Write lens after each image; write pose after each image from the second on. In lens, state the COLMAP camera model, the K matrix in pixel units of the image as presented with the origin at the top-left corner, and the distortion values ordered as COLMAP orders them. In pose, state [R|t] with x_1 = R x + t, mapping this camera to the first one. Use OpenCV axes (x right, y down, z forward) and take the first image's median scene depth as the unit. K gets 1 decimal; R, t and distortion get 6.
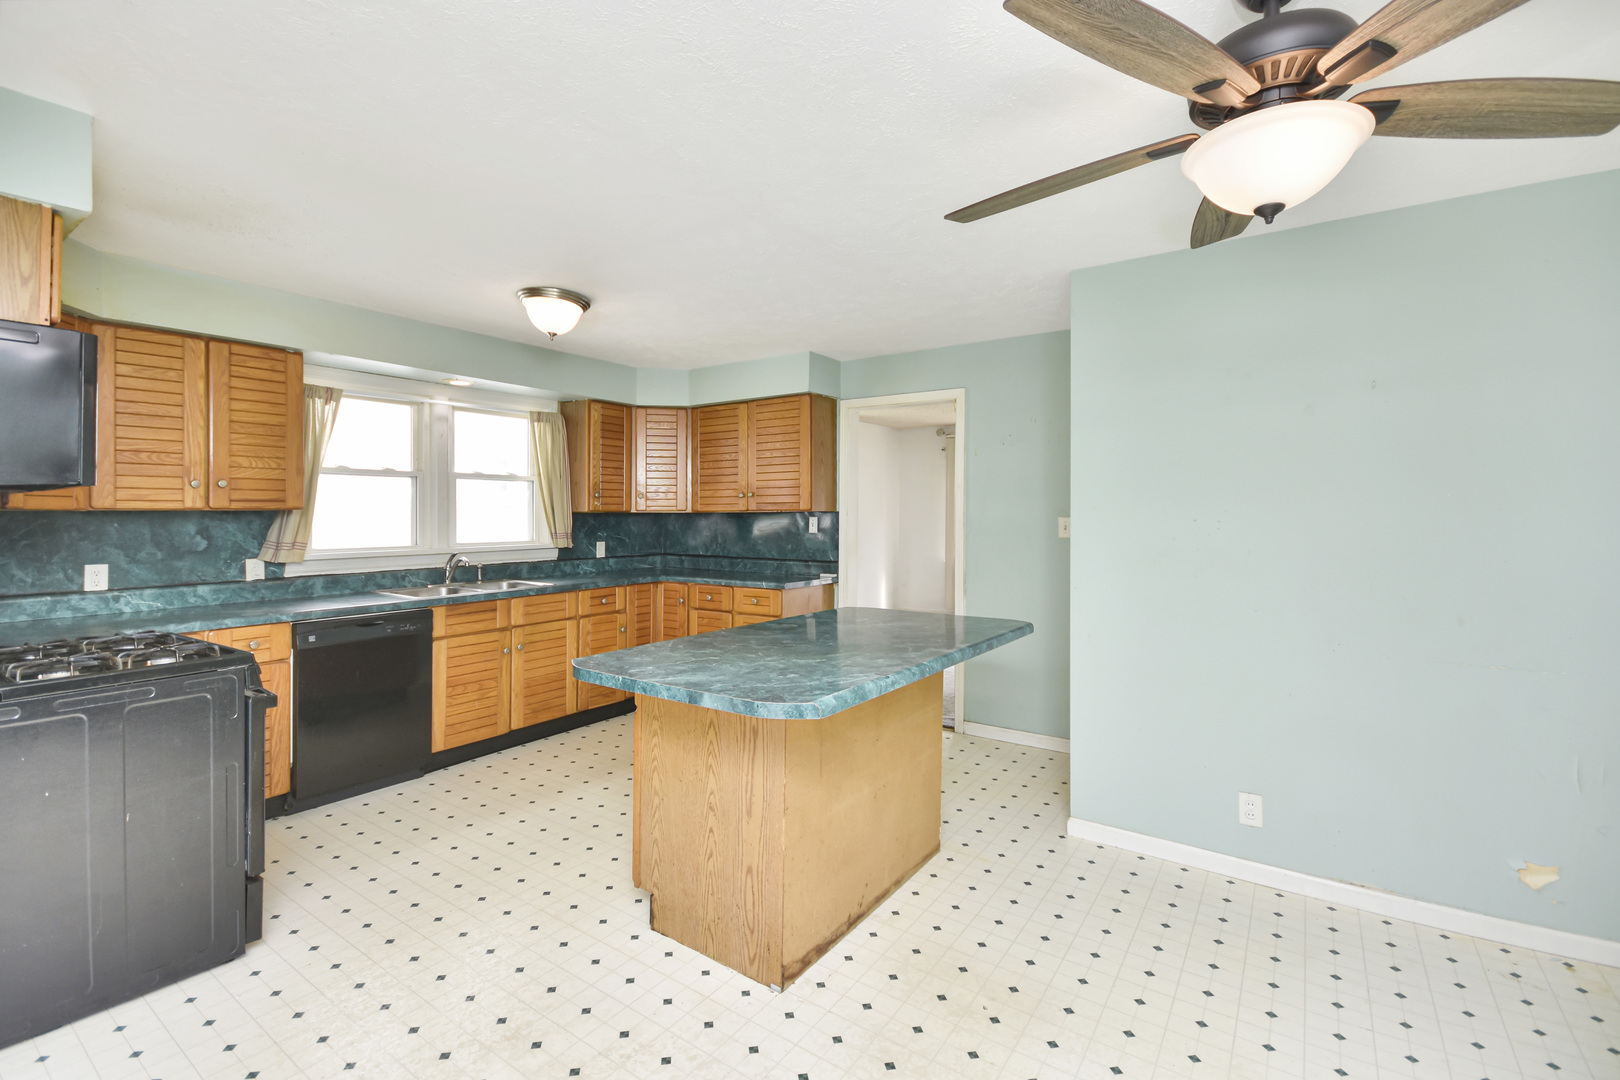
lens RADIAL K [[706.8, 0, 798.9], [0, 706.8, 506.3], [0, 0, 1]] dist [0.001569, -0.007491]
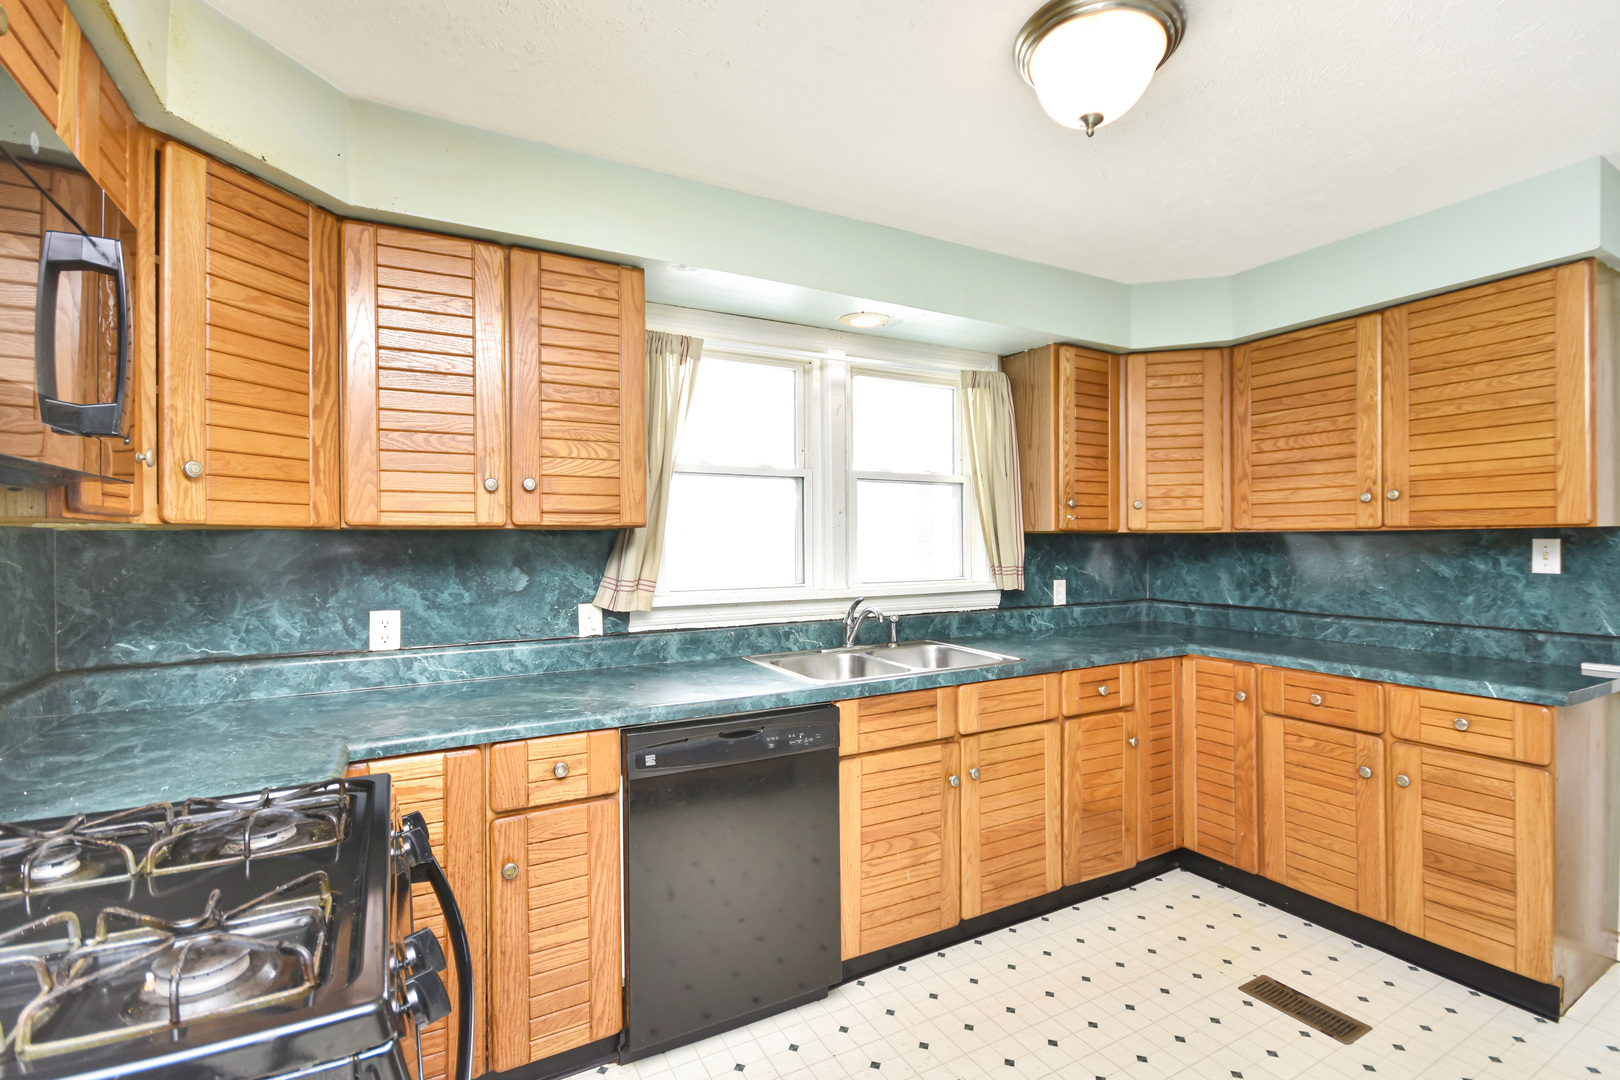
lens RADIAL K [[722.6, 0, 803.6], [0, 722.6, 538.6], [0, 0, 1]] dist [0.001895, 0.000156]
pose [[0.893712, -0.003624, -0.448627, -0.263994], [0.007527, 0.999948, 0.006918, 0.009876], [0.448578, -0.009559, 0.893693, 0.441344]]
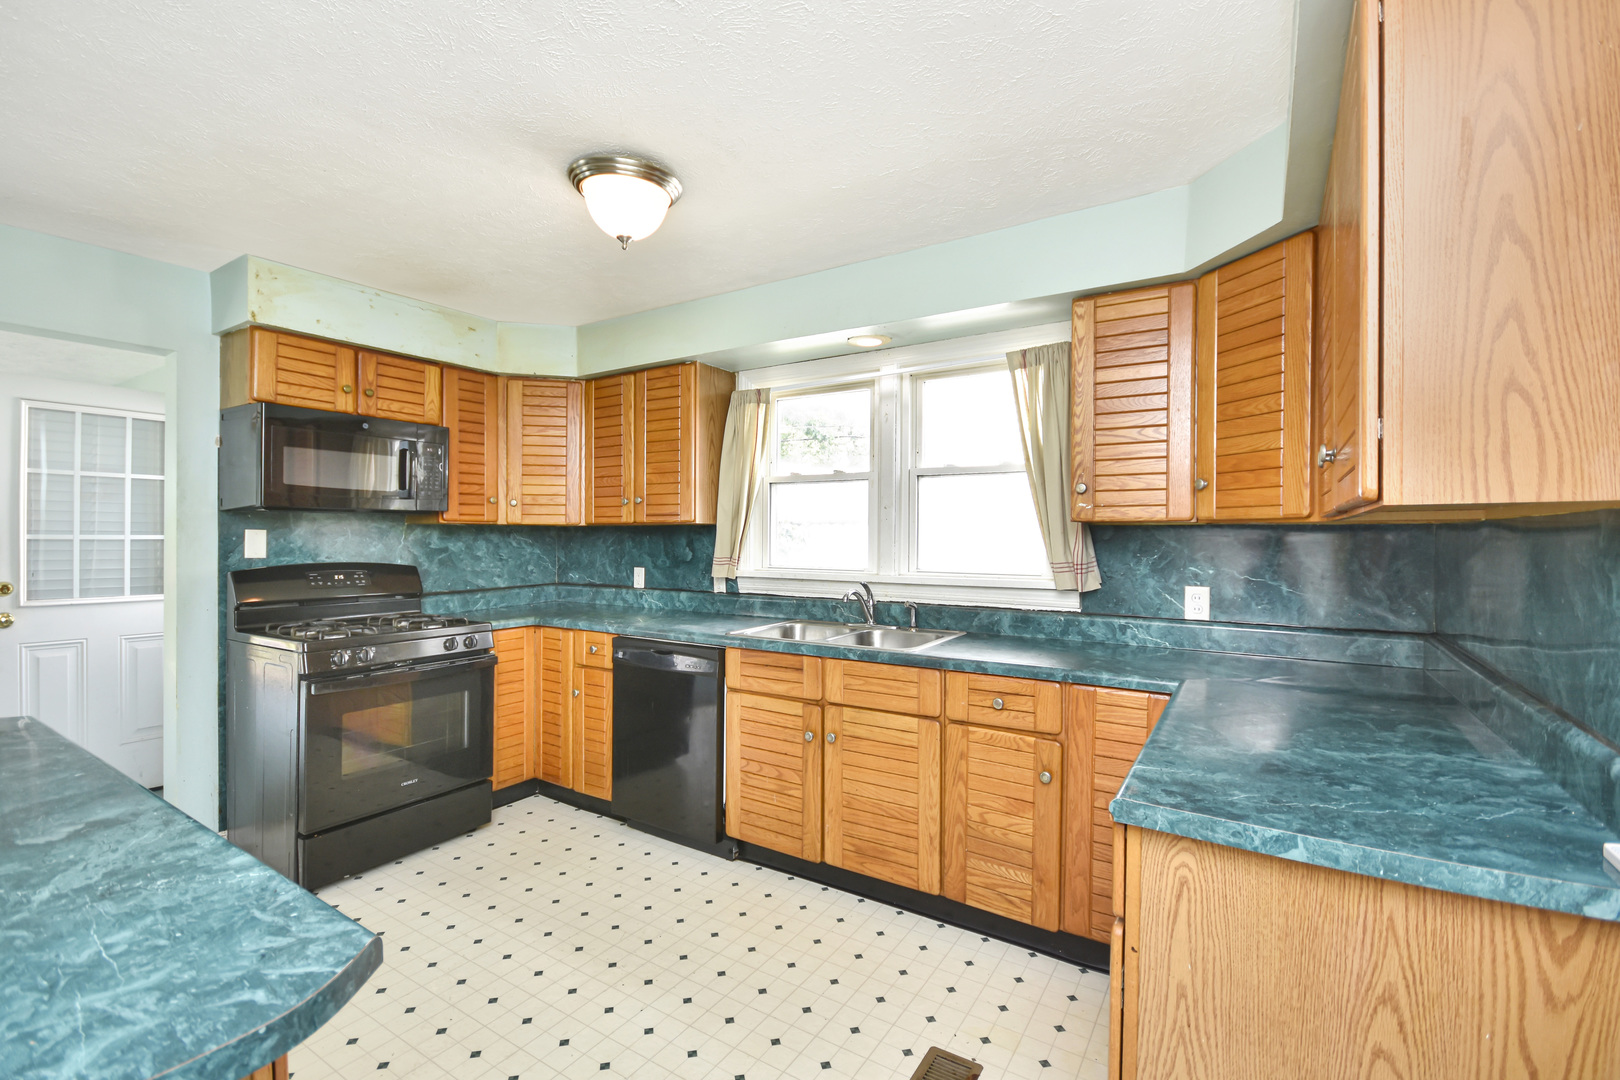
lens RADIAL K [[710.8, 0, 806.7], [0, 710.8, 531.4], [0, 0, 1]] dist [0.001315, -0.008505]
pose [[0.049403, -0.002072, -0.998777, 0.243528], [0.007476, 0.999971, -0.001704, 0.016494], [0.998751, -0.007383, 0.049418, 0.967211]]
